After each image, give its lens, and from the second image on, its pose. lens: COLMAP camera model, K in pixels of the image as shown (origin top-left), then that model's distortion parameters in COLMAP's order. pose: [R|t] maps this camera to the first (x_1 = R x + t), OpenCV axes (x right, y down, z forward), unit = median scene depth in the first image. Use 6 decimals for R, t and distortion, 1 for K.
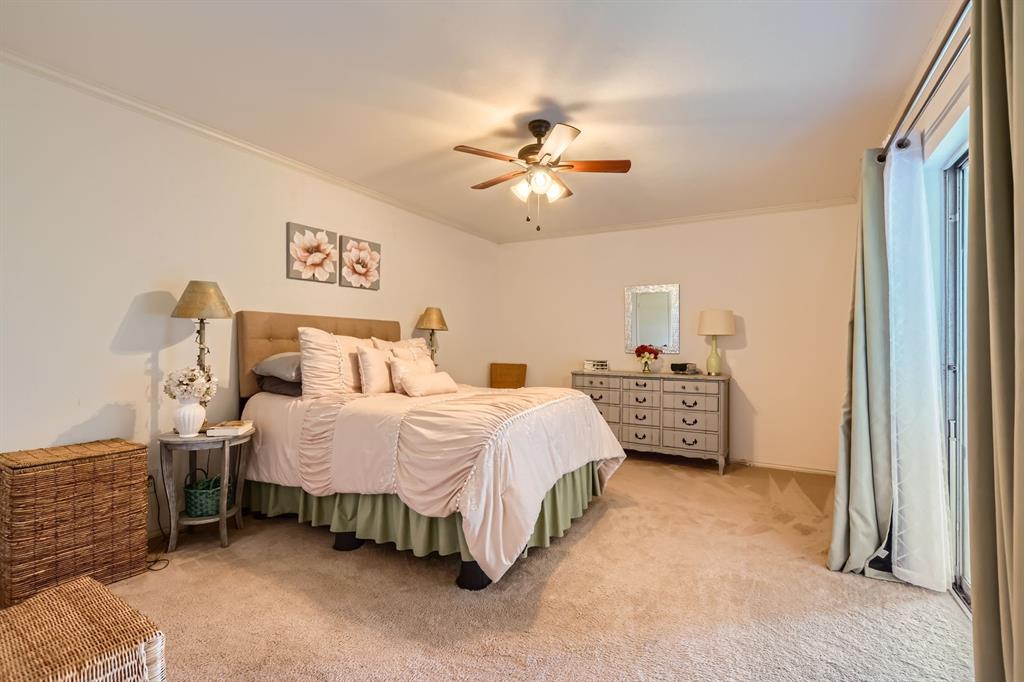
lens RADIAL K [[449.5, 0, 509.7], [0, 449.5, 338.7], [0, 0, 1]] dist [-0.002057, 0.001008]
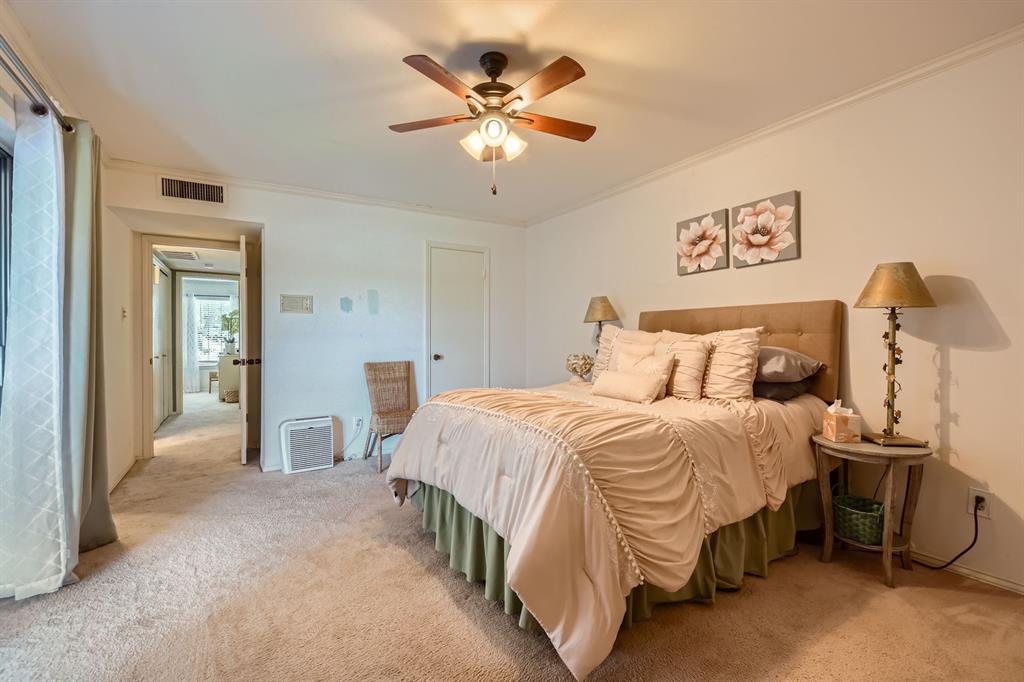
lens RADIAL K [[449.5, 0, 511.7], [0, 449.5, 340.9], [0, 0, 1]] dist [-0.002057, 0.001008]
pose [[-0.462020, -0.001470, -0.886868, 0.578447], [0.009791, 0.999929, -0.006758, 0.019766], [0.886815, -0.011805, -0.461973, 1.054179]]
